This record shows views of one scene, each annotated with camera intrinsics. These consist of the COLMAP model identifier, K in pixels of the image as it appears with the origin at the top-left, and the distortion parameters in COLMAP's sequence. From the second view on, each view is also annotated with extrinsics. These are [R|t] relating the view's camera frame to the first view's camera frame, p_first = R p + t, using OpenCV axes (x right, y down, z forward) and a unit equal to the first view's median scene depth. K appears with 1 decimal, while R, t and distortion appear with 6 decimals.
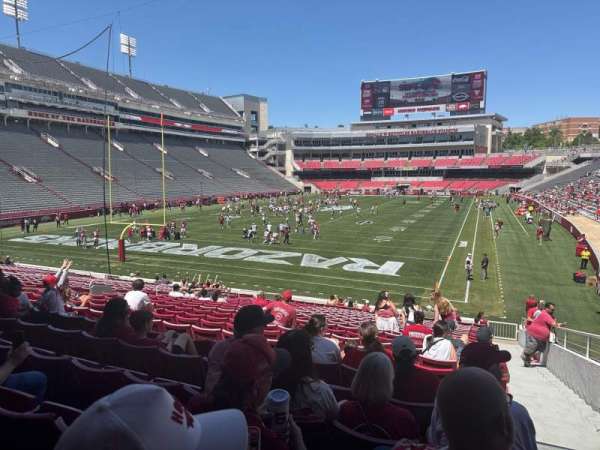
lens RADIAL K [[423.1, 0, 298.0], [0, 423.1, 225.6], [0, 0, 1]] dist [0.055060, -0.062449]
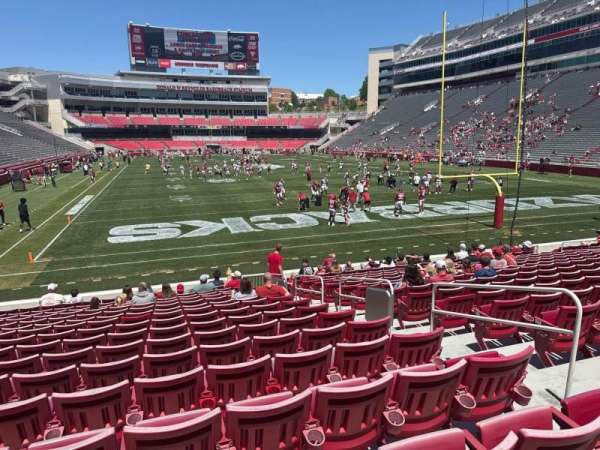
lens RADIAL K [[423.1, 0, 298.0], [0, 423.1, 225.6], [0, 0, 1]] dist [0.055060, -0.062449]
pose [[0.752860, -0.133206, 0.644560, -0.225918], [0.079837, 0.990557, 0.111459, -0.005525], [-0.653320, -0.032454, 0.756386, 0.132964]]
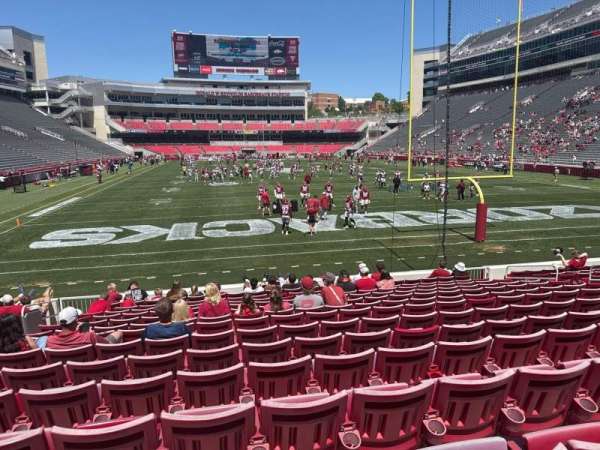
lens RADIAL K [[423.1, 0, 298.0], [0, 423.1, 225.6], [0, 0, 1]] dist [0.055060, -0.062449]
pose [[0.825310, -0.109439, 0.553973, -0.189085], [0.071446, 0.993393, 0.089808, -0.001966], [-0.560142, -0.034540, 0.827676, 0.128267]]
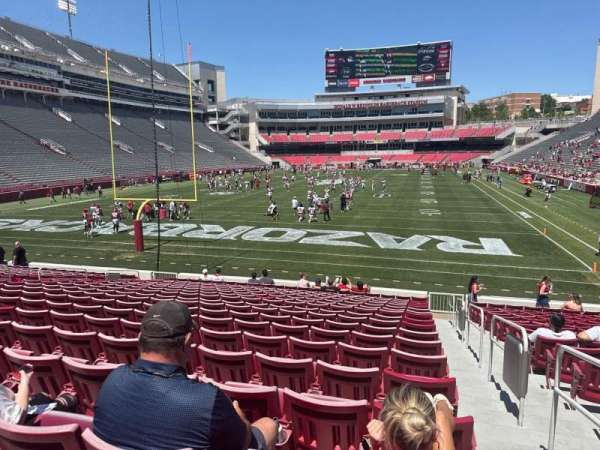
lens RADIAL K [[423.1, 0, 298.0], [0, 423.1, 225.6], [0, 0, 1]] dist [0.055060, -0.062449]
pose [[0.991917, -0.030271, 0.123222, -0.046164], [0.023882, 0.998309, 0.053000, 0.001711], [-0.124618, -0.049629, 0.990963, 0.047563]]
